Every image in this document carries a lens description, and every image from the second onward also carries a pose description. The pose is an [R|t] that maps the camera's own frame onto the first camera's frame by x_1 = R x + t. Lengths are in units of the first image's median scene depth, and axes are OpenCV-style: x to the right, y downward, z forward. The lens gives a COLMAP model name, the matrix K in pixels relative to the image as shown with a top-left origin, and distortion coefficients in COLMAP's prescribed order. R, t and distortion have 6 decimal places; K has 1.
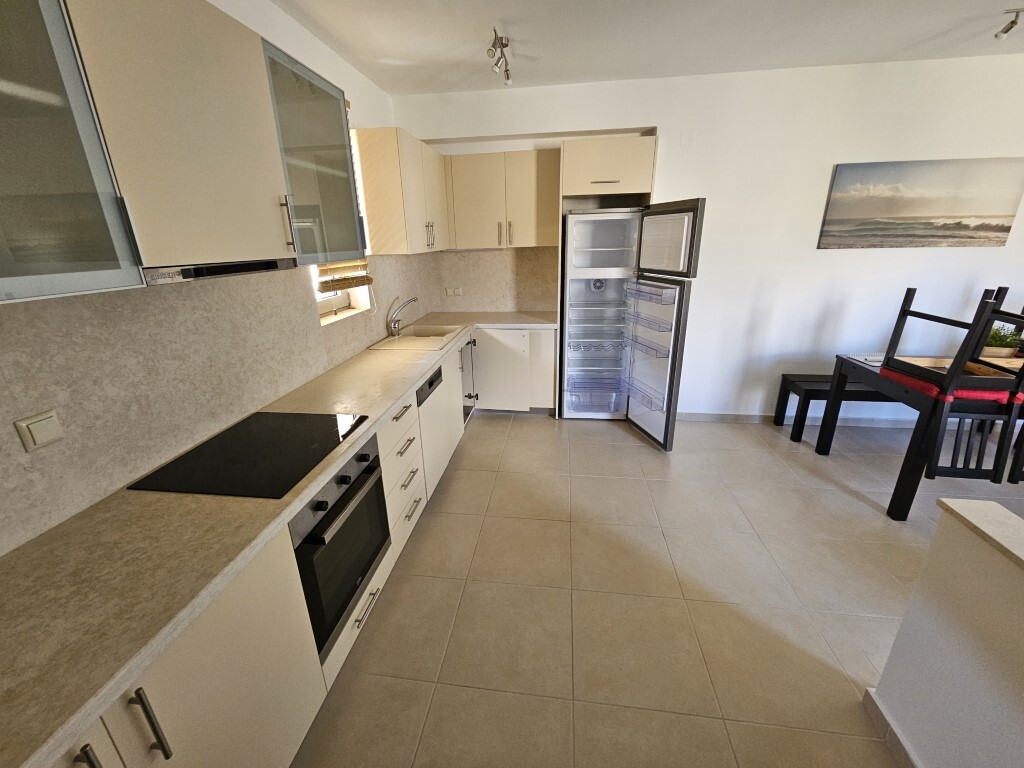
lens RADIAL K [[426.2, 0, 509.8], [0, 426.2, 383.5], [0, 0, 1]] dist [-0.000195, -0.000050]
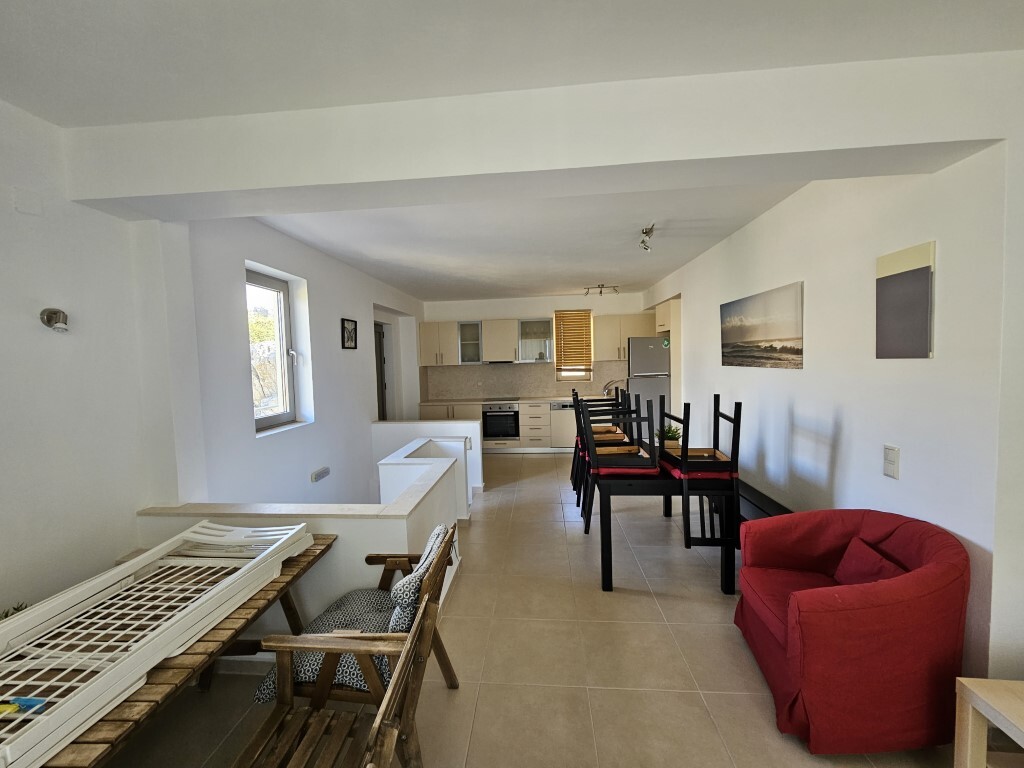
lens RADIAL K [[426.2, 0, 509.8], [0, 426.2, 383.6], [0, 0, 1]] dist [-0.000195, -0.000050]
pose [[0.048033, 0.075051, -0.996022, 2.304507], [-0.297731, 0.952920, 0.057445, -0.174416], [0.953441, 0.293787, 0.068117, 0.380299]]
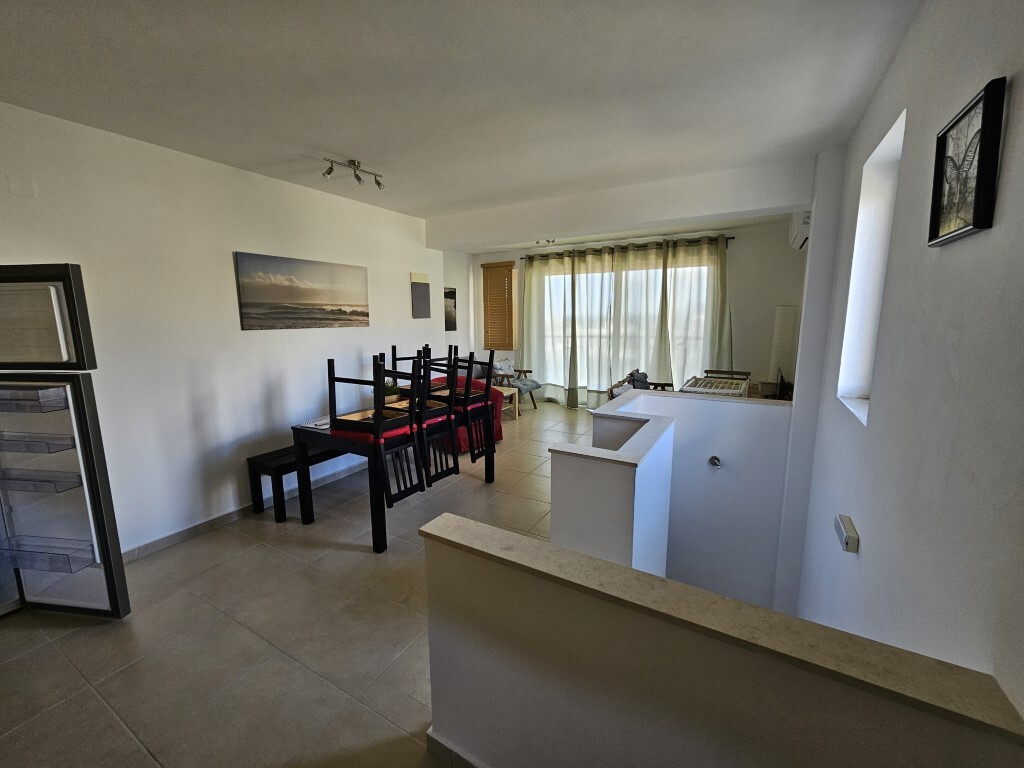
lens RADIAL K [[426.2, 0, 504.8], [0, 426.2, 385.5], [0, 0, 1]] dist [-0.000195, -0.000050]
pose [[0.398951, -0.132996, 0.907276, 0.044285], [0.299928, 0.953929, 0.007949, -0.014796], [-0.866534, 0.268946, 0.420460, 0.084575]]
